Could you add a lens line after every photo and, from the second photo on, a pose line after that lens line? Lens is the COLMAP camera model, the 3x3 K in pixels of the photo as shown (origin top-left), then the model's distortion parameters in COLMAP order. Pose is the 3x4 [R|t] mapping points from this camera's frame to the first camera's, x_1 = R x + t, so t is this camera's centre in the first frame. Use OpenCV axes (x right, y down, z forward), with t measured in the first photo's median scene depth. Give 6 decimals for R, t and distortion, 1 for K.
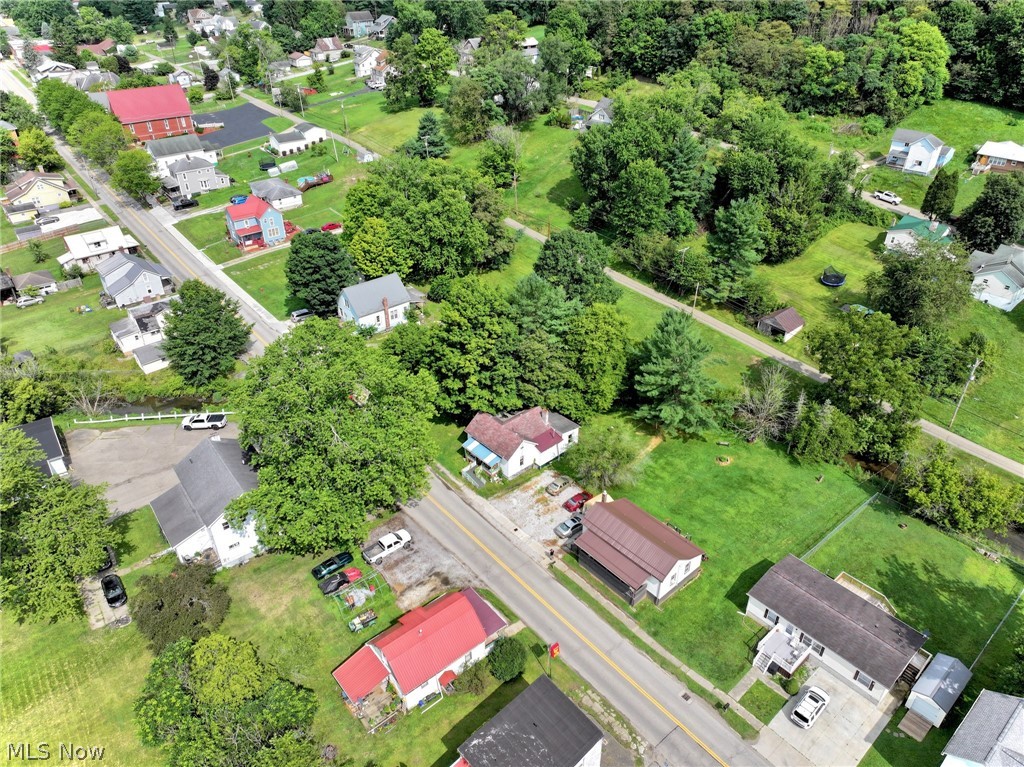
lens RADIAL K [[718.2, 0, 517.1], [0, 718.2, 381.1], [0, 0, 1]] dist [-0.004884, 0.020906]
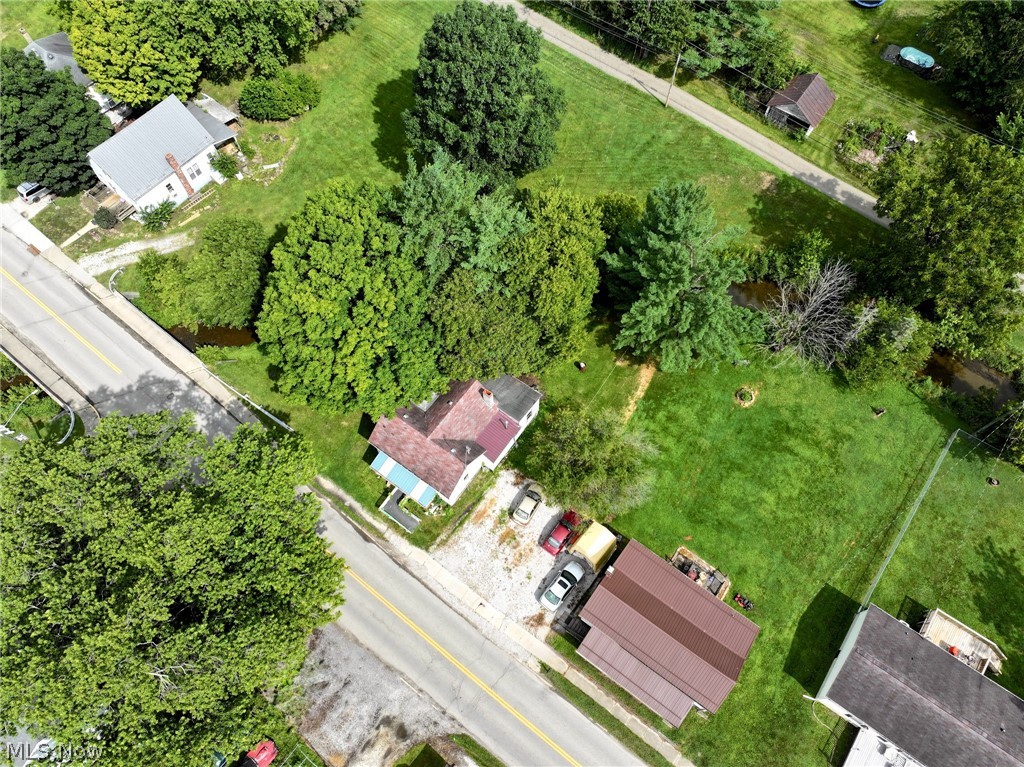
lens RADIAL K [[718.2, 0, 517.1], [0, 718.2, 381.1], [0, 0, 1]] dist [-0.004884, 0.020906]
pose [[0.977836, -0.187620, 0.092931, 0.005525], [0.114578, 0.851008, 0.512502, -0.218769], [-0.175240, -0.490495, 0.853643, 0.341475]]
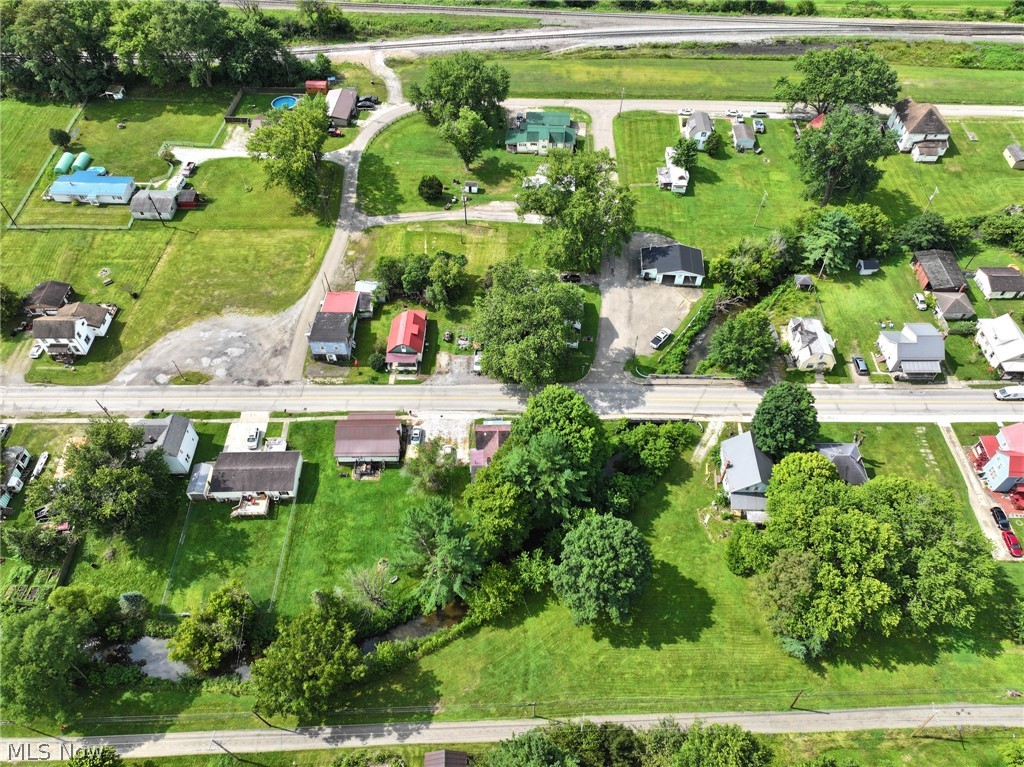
lens RADIAL K [[718.2, 0, 517.1], [0, 718.2, 381.1], [0, 0, 1]] dist [-0.004884, 0.020906]
pose [[-0.649578, 0.592118, -0.476912, 0.413197], [-0.415875, 0.248395, 0.874842, -0.877266], [0.636472, 0.766613, 0.084896, 0.608877]]
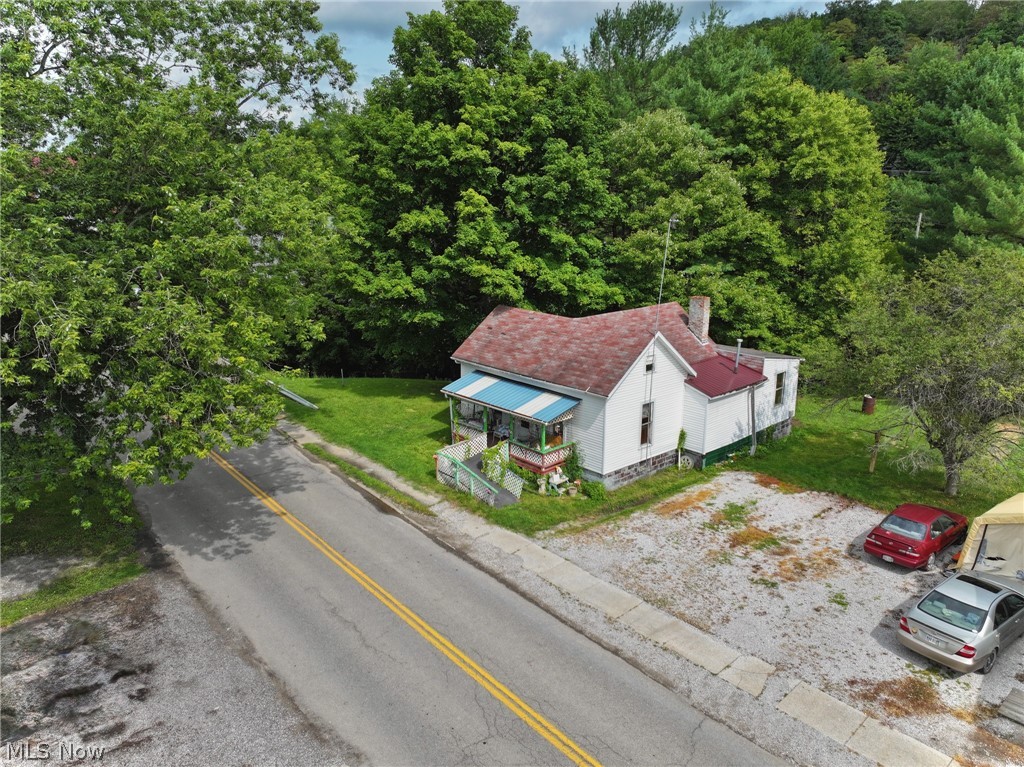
lens RADIAL K [[718.2, 0, 517.1], [0, 718.2, 381.1], [0, 0, 1]] dist [-0.004884, 0.020906]
pose [[1.000000, 0.000023, 0.000276, -0.032965], [0.000066, 0.948045, -0.318137, 0.135973], [-0.000269, 0.318137, 0.948045, 0.525382]]
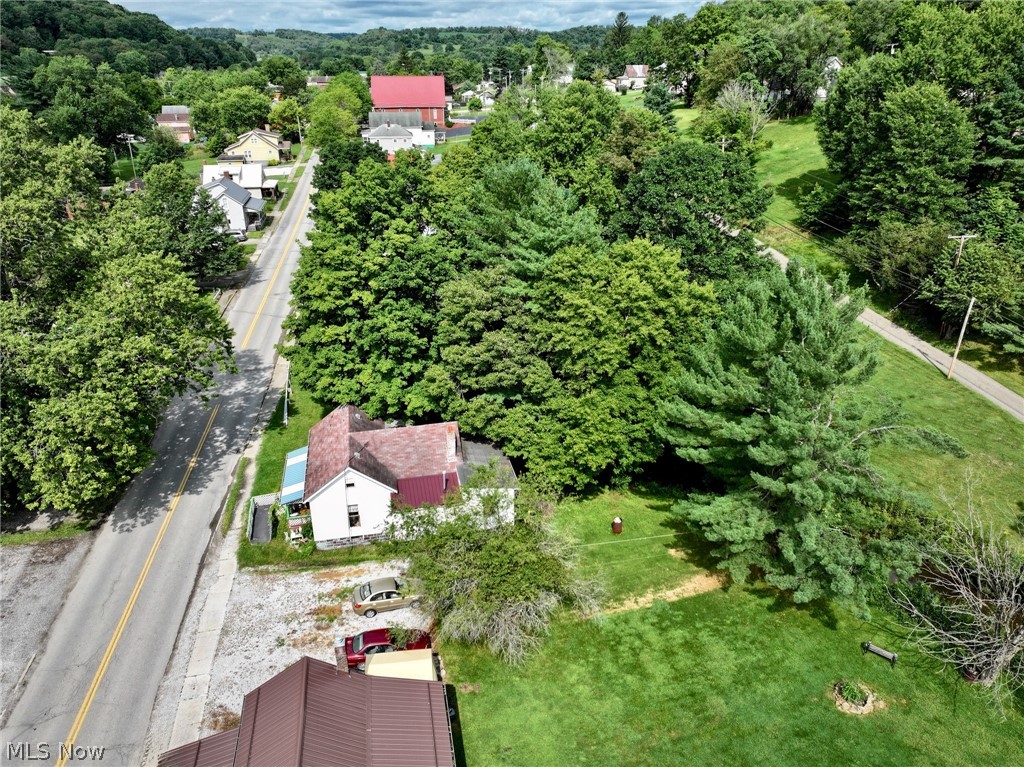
lens RADIAL K [[718.2, 0, 517.1], [0, 718.2, 381.1], [0, 0, 1]] dist [-0.004884, 0.020906]
pose [[0.868084, 0.209015, -0.450270, 0.206521], [-0.269134, 0.960326, -0.073086, 0.025090], [0.417130, 0.184628, 0.889896, 0.453381]]
